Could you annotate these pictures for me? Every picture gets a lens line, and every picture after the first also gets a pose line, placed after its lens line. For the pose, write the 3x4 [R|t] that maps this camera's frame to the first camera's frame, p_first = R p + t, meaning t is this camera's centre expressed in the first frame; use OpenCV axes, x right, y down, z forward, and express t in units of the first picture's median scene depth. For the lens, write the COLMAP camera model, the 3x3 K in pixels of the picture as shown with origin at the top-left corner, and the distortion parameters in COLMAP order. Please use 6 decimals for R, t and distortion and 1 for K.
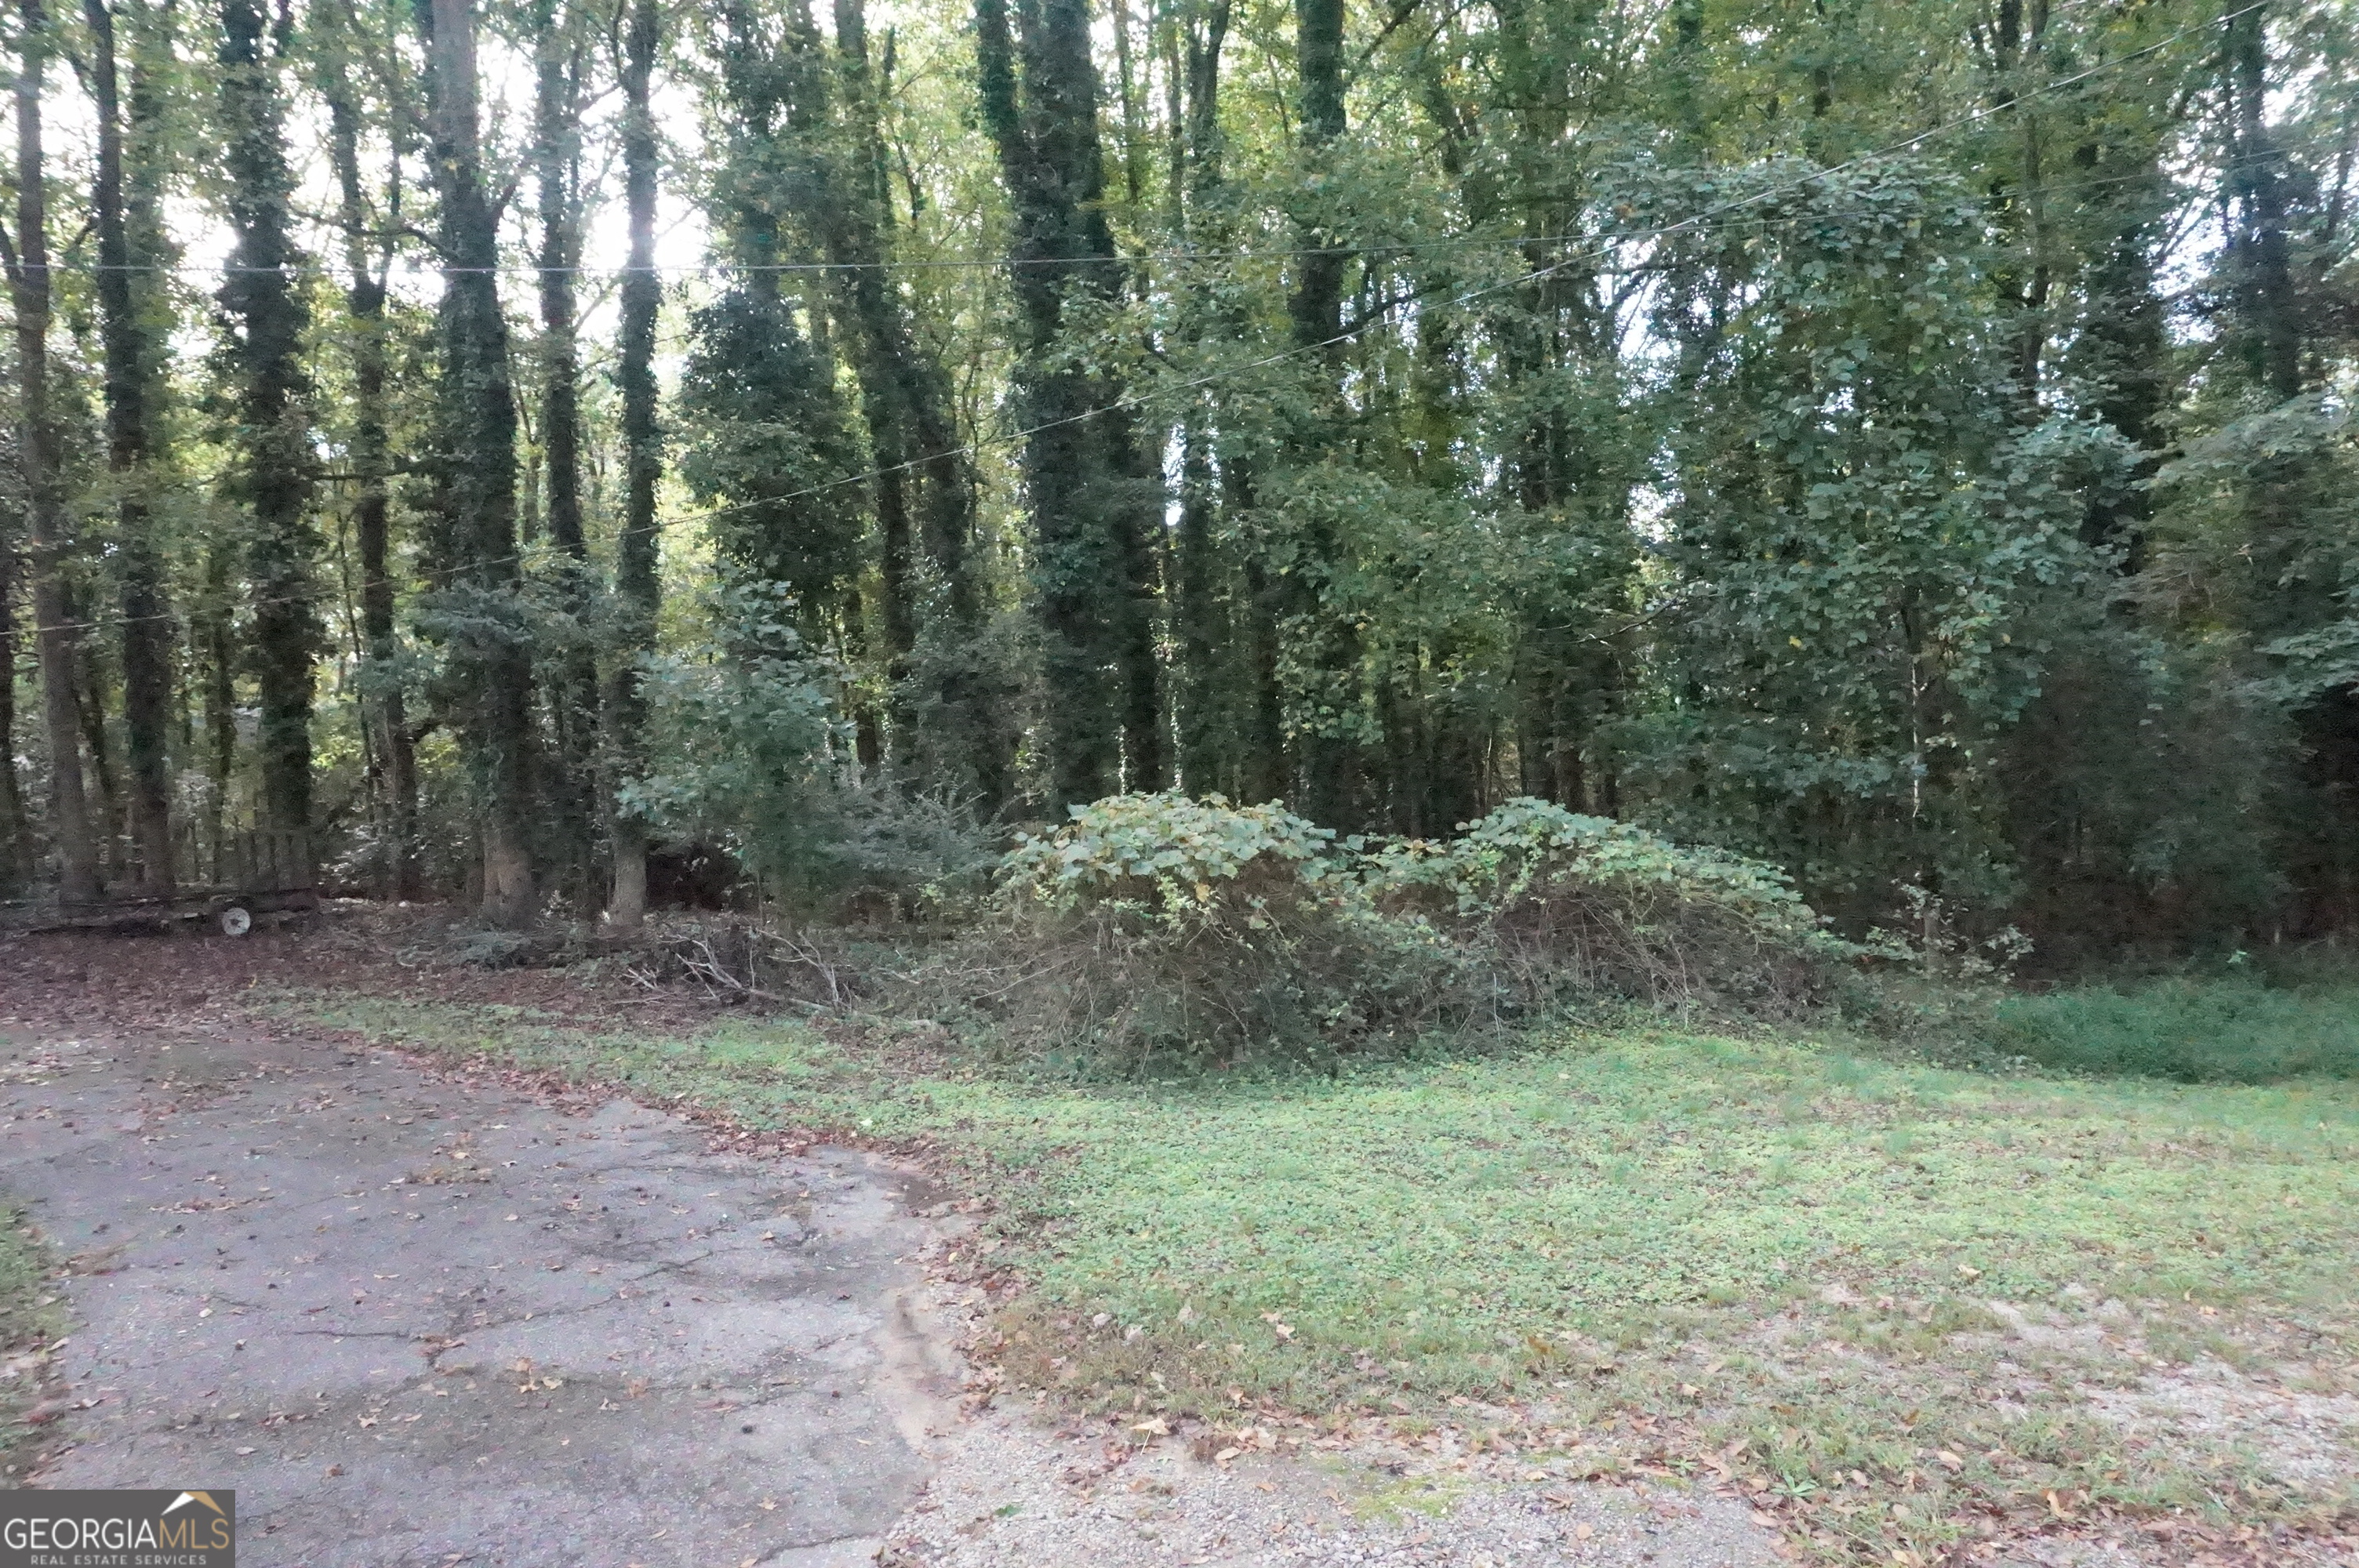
lens RADIAL K [[1593.4, 0, 1179.3], [0, 1593.4, 785.0], [0, 0, 1]] dist [-0.046876, 0.033923]
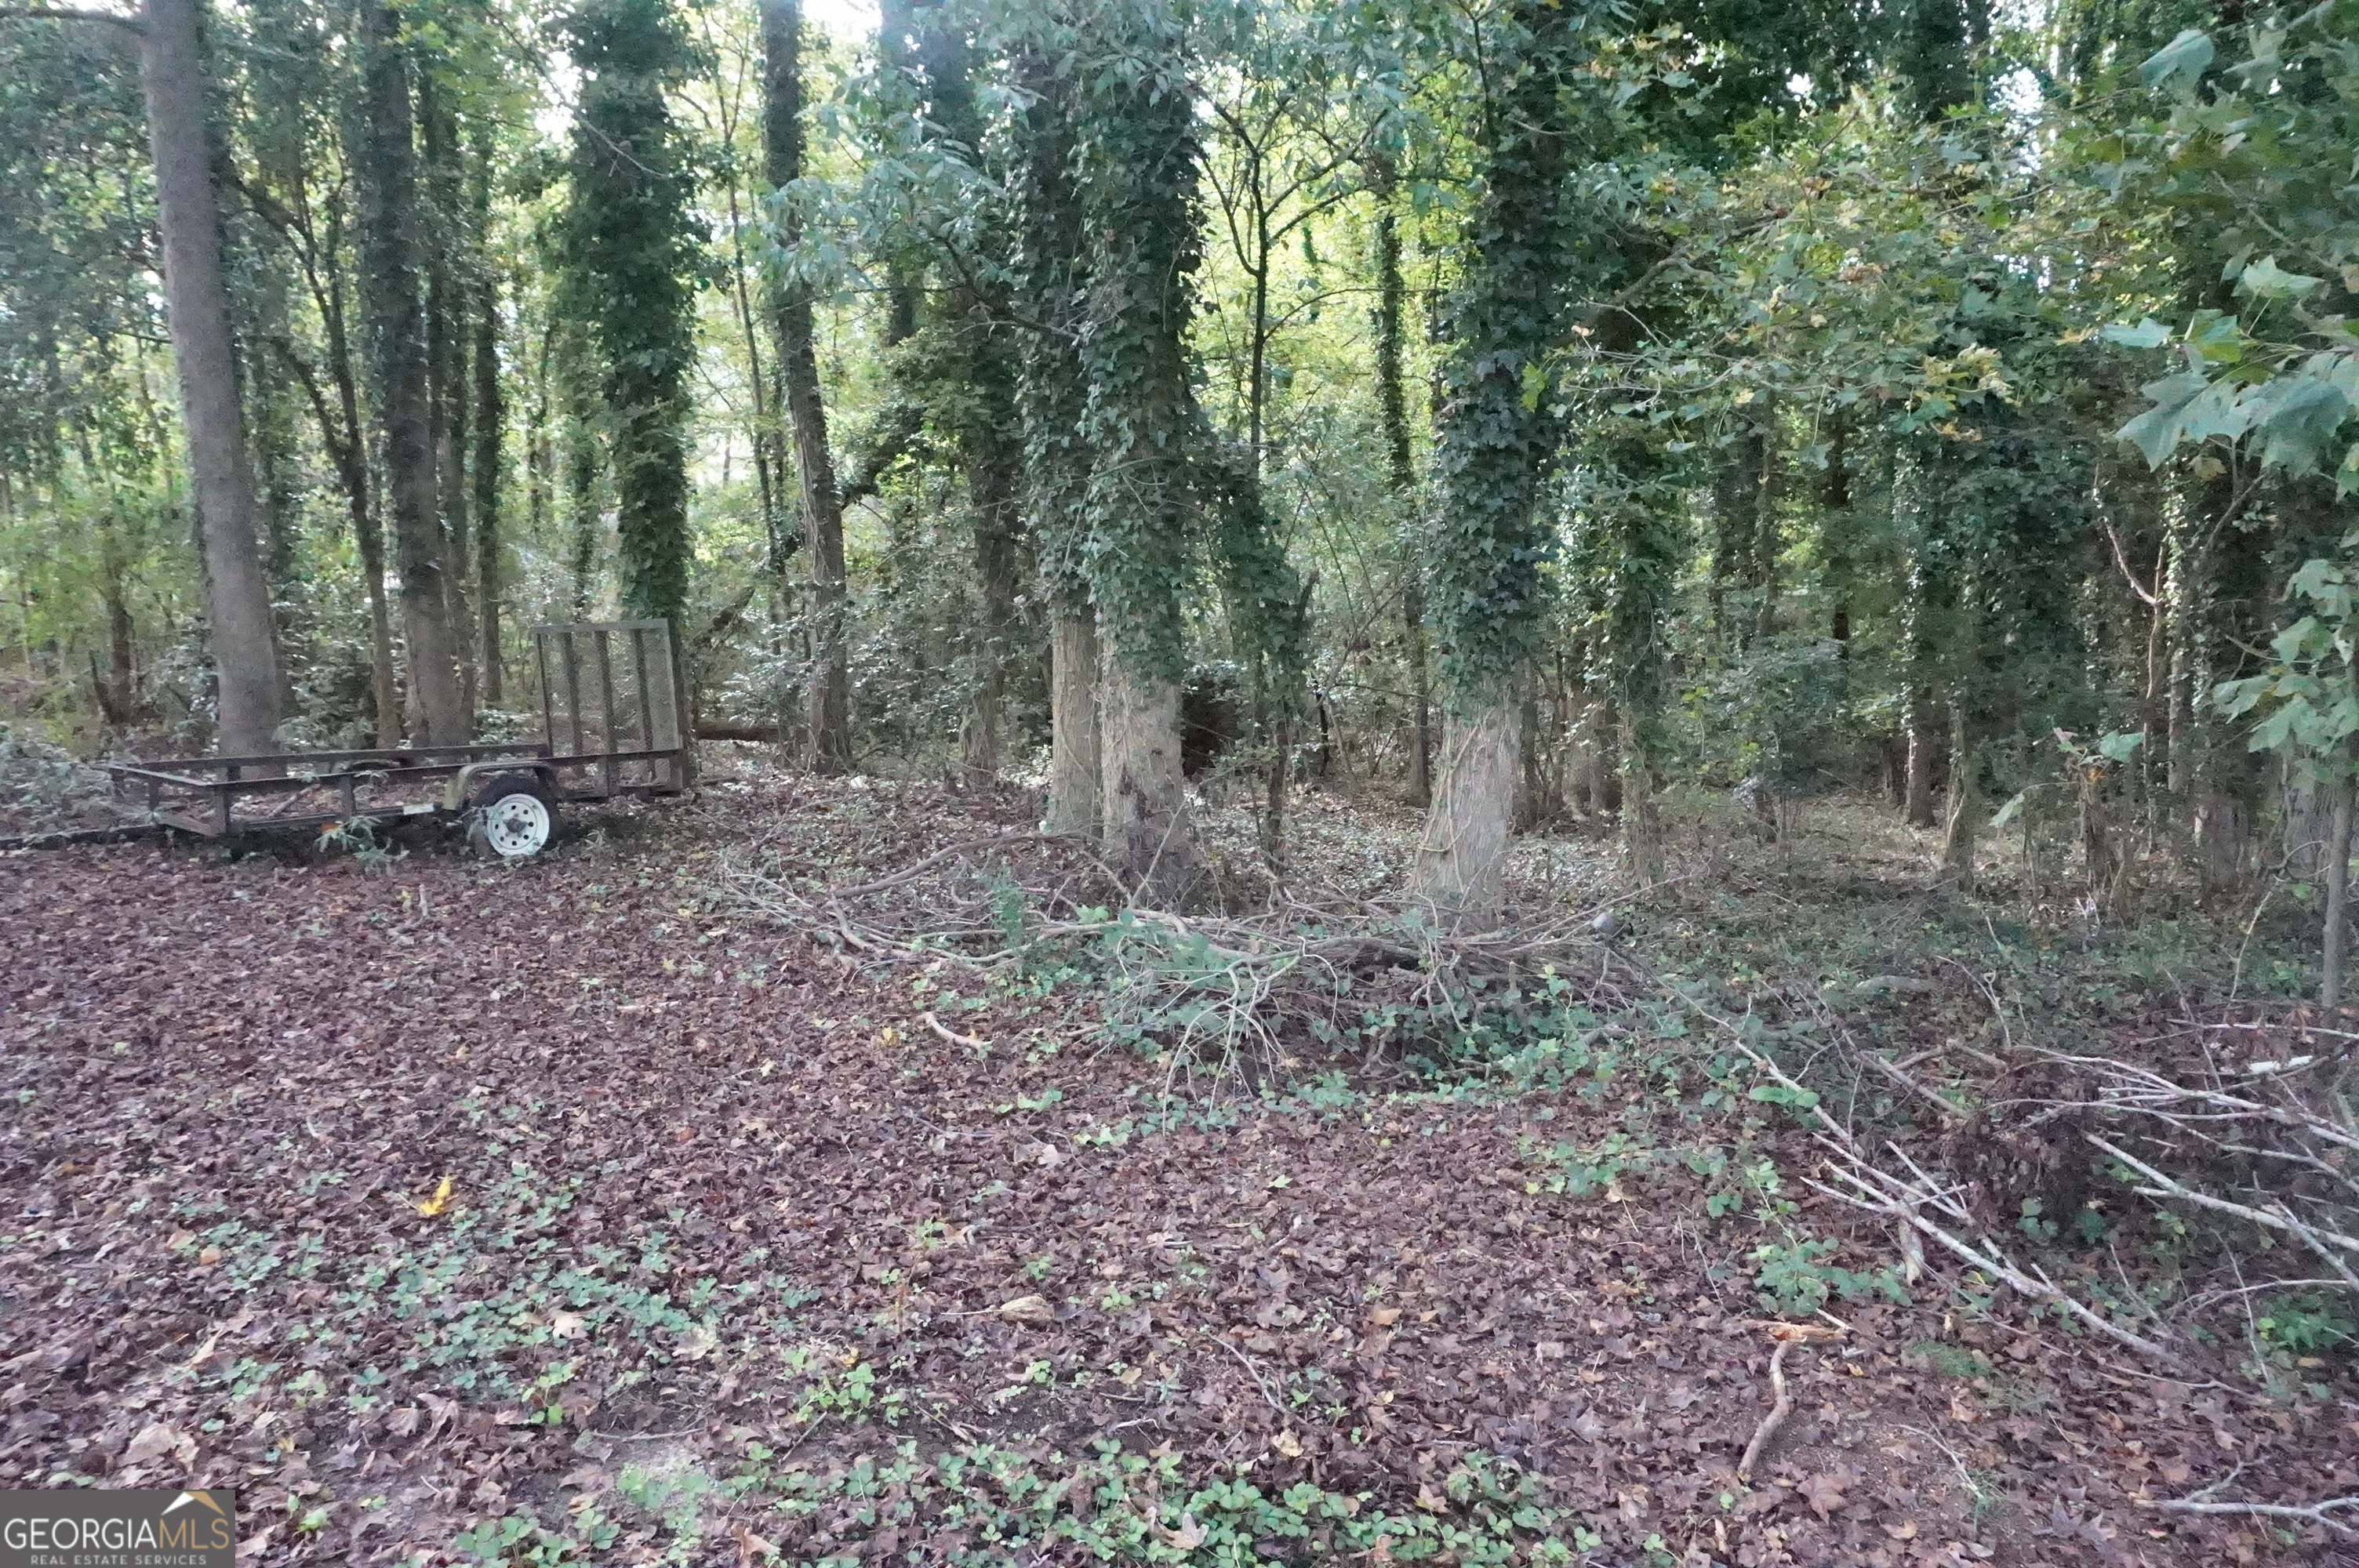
lens RADIAL K [[1593.4, 0, 1164.7], [0, 1593.4, 780.2], [0, 0, 1]] dist [-0.046876, 0.033923]
pose [[0.976134, 0.045277, -0.212399, -0.281290], [-0.025725, 0.995246, 0.093933, 0.024692], [0.215642, -0.086227, 0.972658, 0.517533]]
